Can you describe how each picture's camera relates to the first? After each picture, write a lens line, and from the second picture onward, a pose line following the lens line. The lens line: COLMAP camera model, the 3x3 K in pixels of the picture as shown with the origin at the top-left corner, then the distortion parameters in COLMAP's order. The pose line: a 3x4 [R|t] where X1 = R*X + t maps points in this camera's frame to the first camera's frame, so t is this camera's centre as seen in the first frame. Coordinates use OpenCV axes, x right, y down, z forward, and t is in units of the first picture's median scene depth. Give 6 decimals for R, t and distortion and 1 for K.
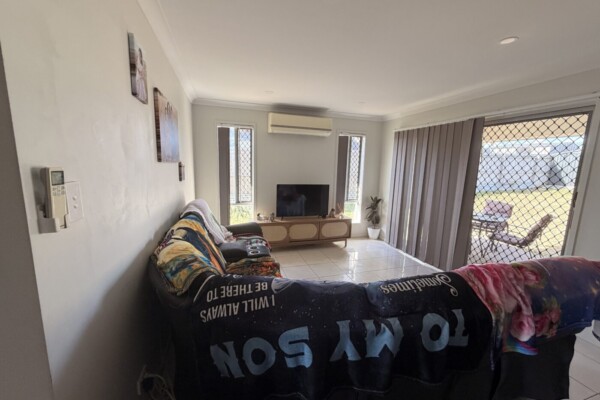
lens RADIAL K [[238.2, 0, 300.0], [0, 238.2, 200.0], [0, 0, 1]] dist [-0.000715, -0.000180]
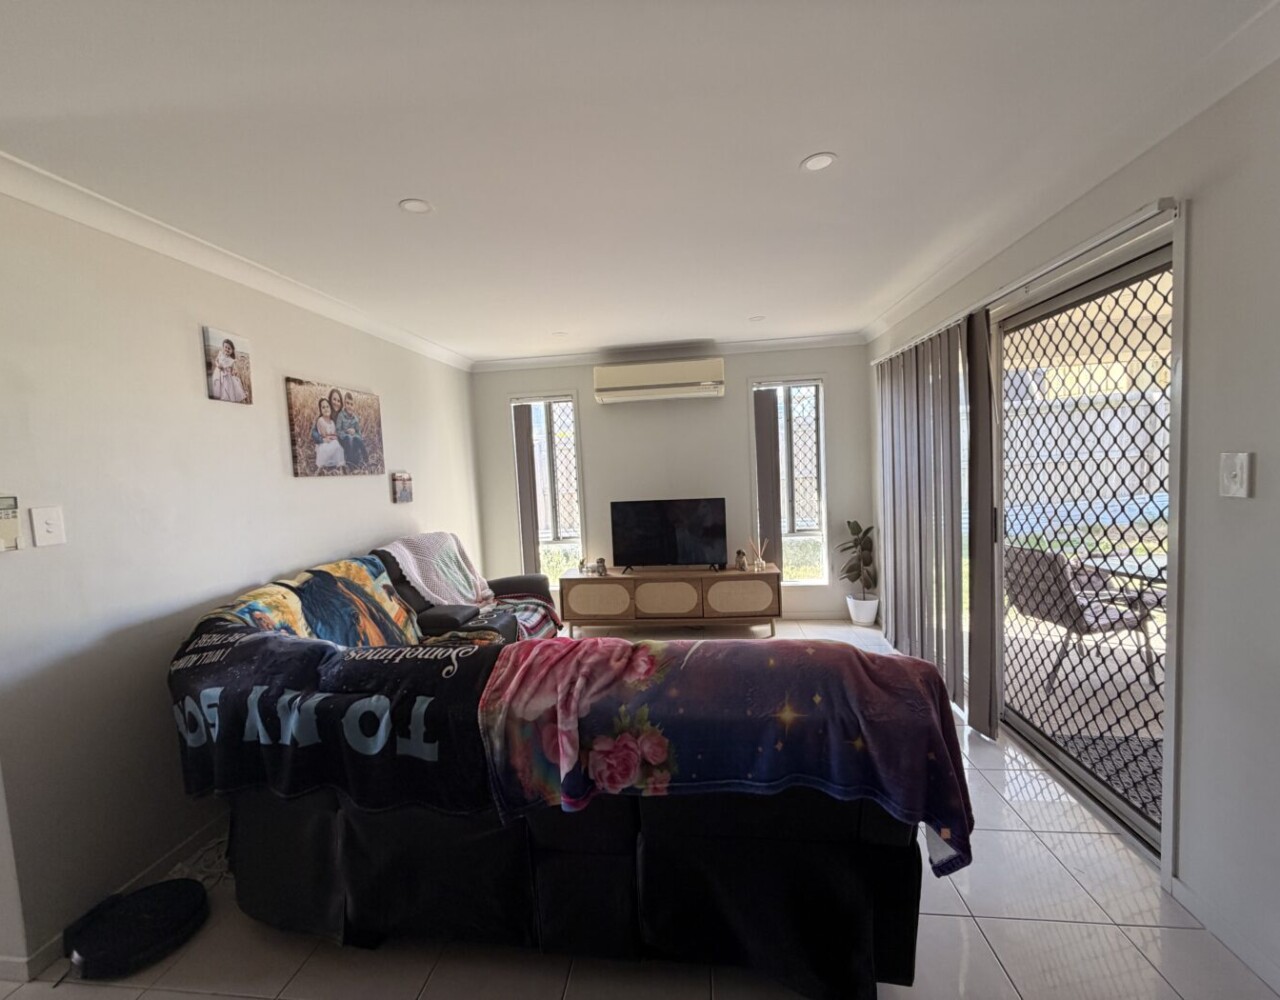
lens RADIAL K [[531.2, 0, 640.0], [0, 531.2, 500.0], [0, 0, 1]] dist [-0.000103, -0.000047]
pose [[0.911988, -0.043680, -0.407886, 0.428898], [0.012848, 0.996869, -0.078026, 0.019369], [0.410017, 0.065918, 0.909693, -0.006536]]
